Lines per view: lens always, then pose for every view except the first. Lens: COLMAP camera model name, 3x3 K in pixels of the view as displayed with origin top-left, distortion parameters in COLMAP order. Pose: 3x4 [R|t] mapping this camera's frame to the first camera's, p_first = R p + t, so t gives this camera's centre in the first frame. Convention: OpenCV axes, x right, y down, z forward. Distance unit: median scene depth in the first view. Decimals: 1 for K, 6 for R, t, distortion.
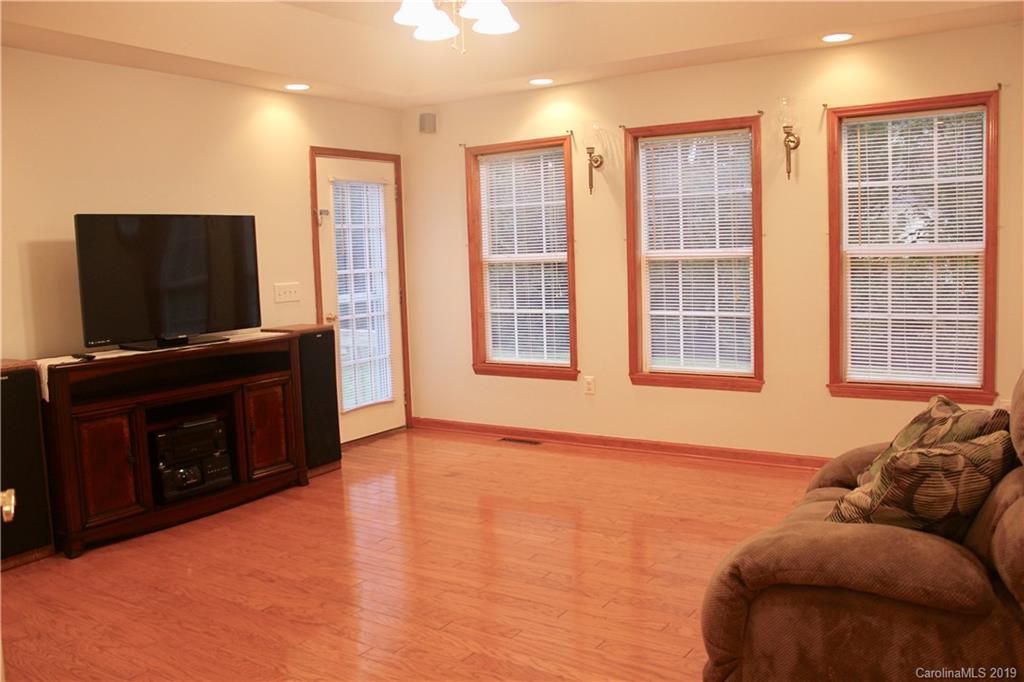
lens RADIAL K [[849.3, 0, 512.0], [0, 849.3, 341.0], [0, 0, 1]] dist [-0.156329, 0.125070]
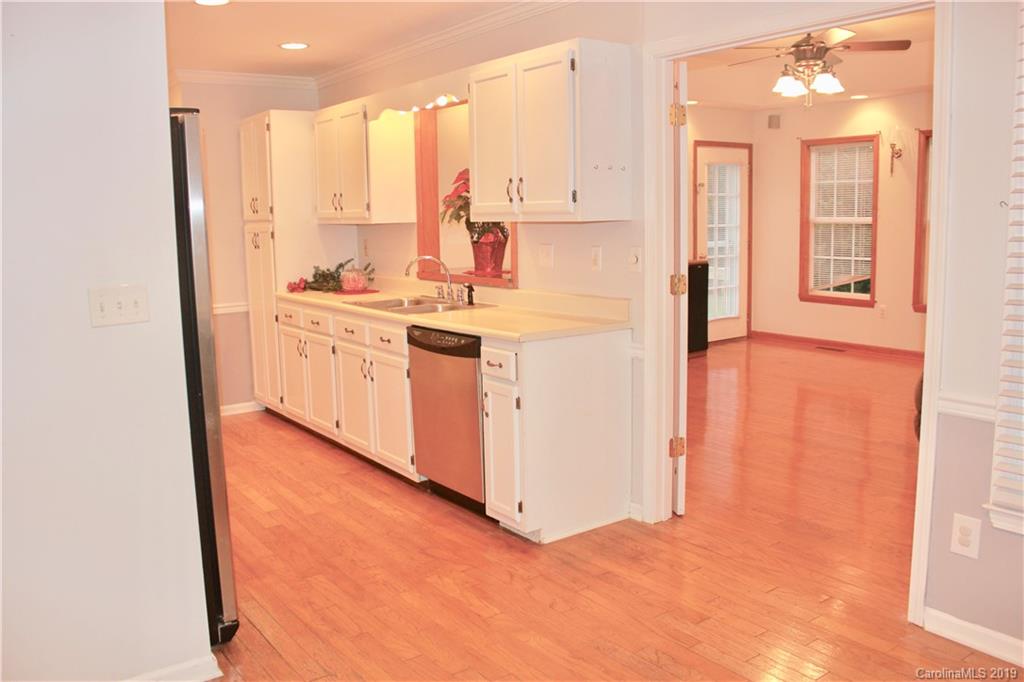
lens RADIAL K [[849.3, 0, 512.0], [0, 849.3, 341.0], [0, 0, 1]] dist [-0.156329, 0.125070]
pose [[0.935435, 0.065474, -0.347382, -0.004927], [-0.045856, 0.996870, 0.064408, 0.039695], [0.350511, -0.044320, 0.935509, -0.499327]]
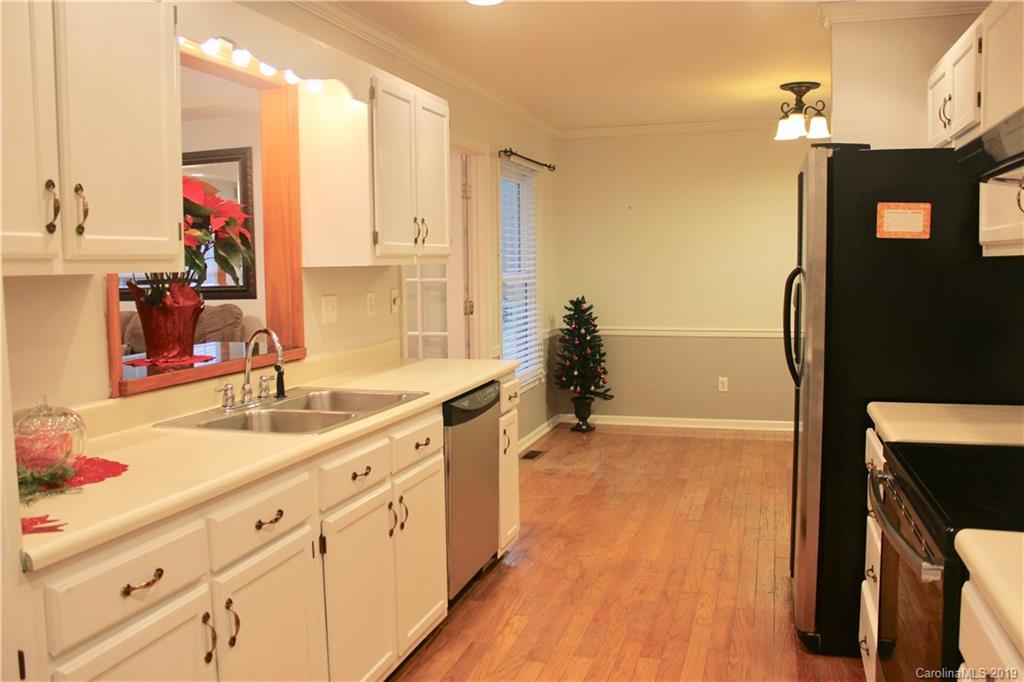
lens RADIAL K [[849.3, 0, 512.0], [0, 849.3, 341.0], [0, 0, 1]] dist [-0.156329, 0.125070]
pose [[-0.274009, -0.054093, 0.960205, -0.850225], [0.121455, 0.988477, 0.090344, -0.003910], [-0.954027, 0.141377, -0.264282, 0.235446]]
